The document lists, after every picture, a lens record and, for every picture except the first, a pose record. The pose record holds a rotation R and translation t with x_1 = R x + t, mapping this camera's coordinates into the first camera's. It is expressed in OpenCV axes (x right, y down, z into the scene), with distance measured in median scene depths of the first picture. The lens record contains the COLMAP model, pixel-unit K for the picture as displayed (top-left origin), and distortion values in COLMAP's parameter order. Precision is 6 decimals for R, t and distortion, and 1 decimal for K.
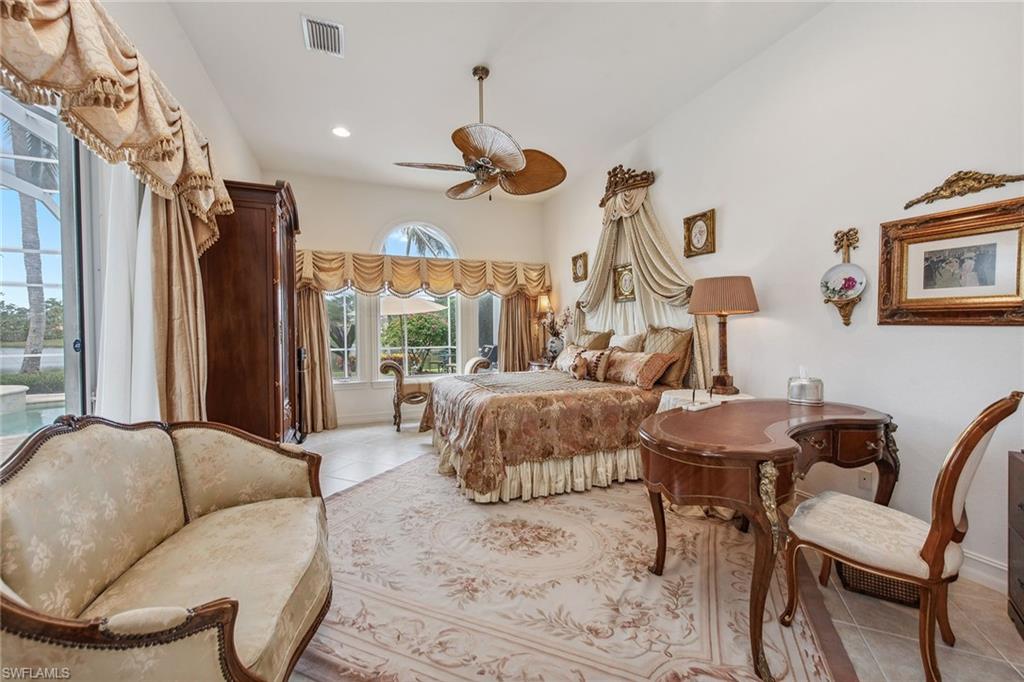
lens RADIAL K [[406.0, 0, 520.2], [0, 406.0, 340.6], [0, 0, 1]] dist [0.005767, 0.000091]
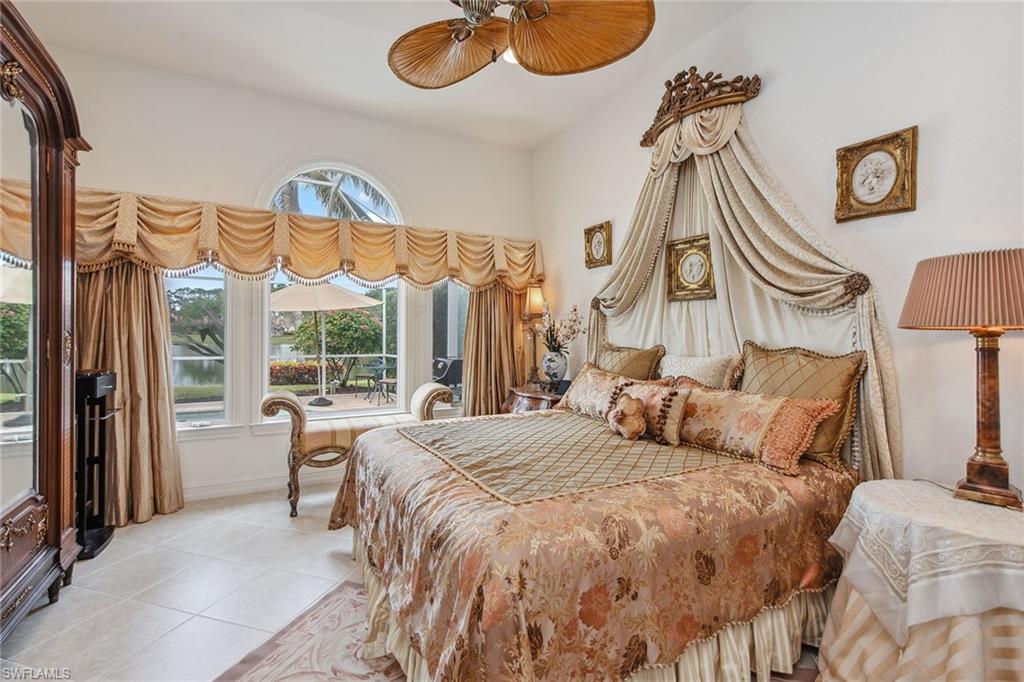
lens RADIAL K [[443.0, 0, 512.5], [0, 443.0, 336.3], [0, 0, 1]] dist [0.007559, -0.000493]
pose [[0.993426, 0.015569, 0.113416, -0.066488], [-0.014348, 0.999830, -0.011572, -0.027415], [-0.113577, 0.009868, 0.993480, 0.334746]]
